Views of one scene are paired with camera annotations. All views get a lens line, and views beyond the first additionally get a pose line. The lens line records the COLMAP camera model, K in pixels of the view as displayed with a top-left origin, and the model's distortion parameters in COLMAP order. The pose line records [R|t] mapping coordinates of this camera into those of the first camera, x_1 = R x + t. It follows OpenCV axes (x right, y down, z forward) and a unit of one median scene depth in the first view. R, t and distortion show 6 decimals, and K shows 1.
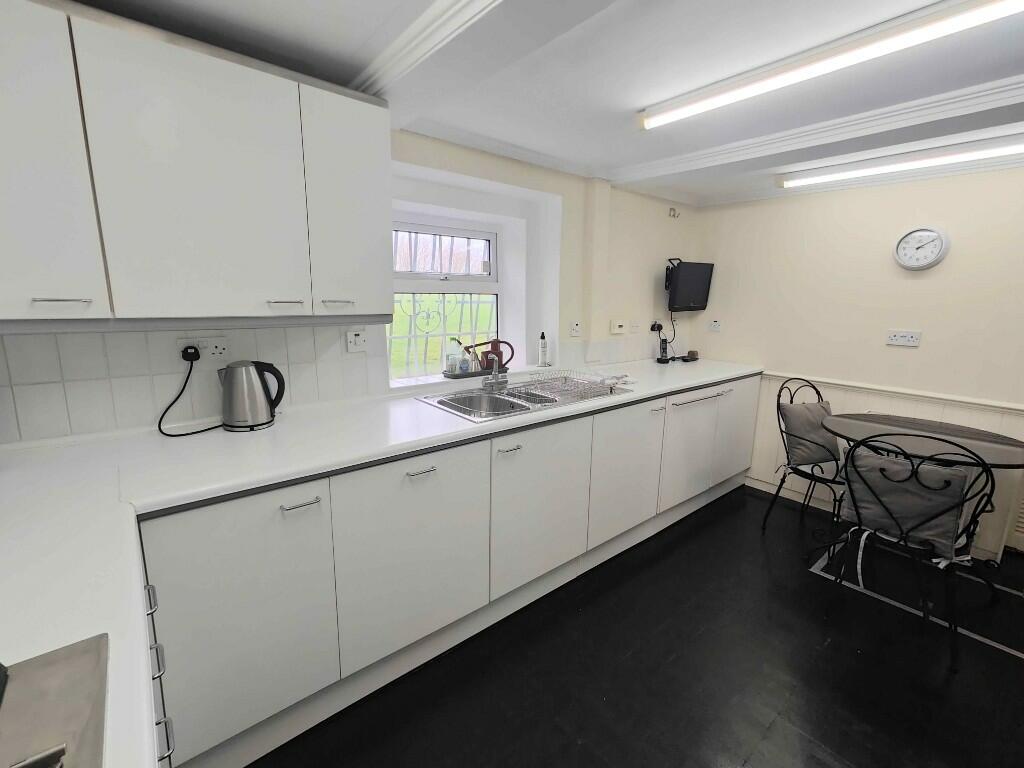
lens RADIAL K [[449.9, 0, 507.4], [0, 449.9, 379.6], [0, 0, 1]] dist [0.000256, 0.000010]
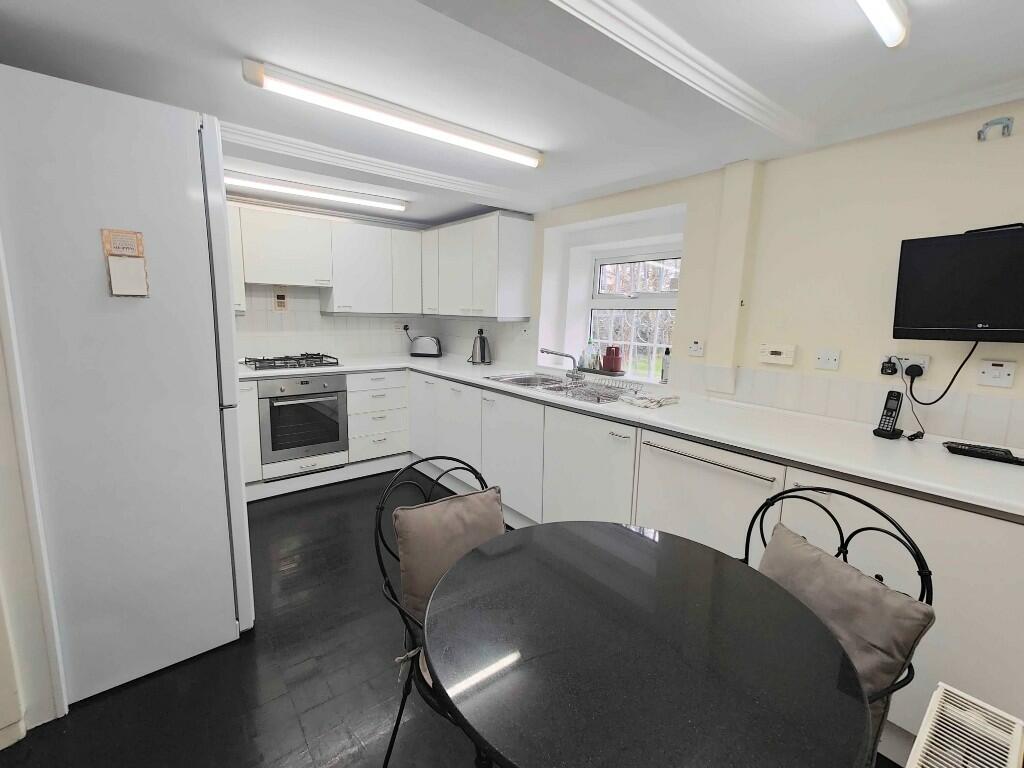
lens RADIAL K [[449.9, 0, 507.4], [0, 449.9, 379.6], [0, 0, 1]] dist [0.000256, 0.000010]
pose [[-0.019014, 0.132076, -0.991057, 0.981004], [-0.210566, 0.968475, 0.133107, -0.088903], [0.977395, 0.211214, 0.009396, 0.633507]]
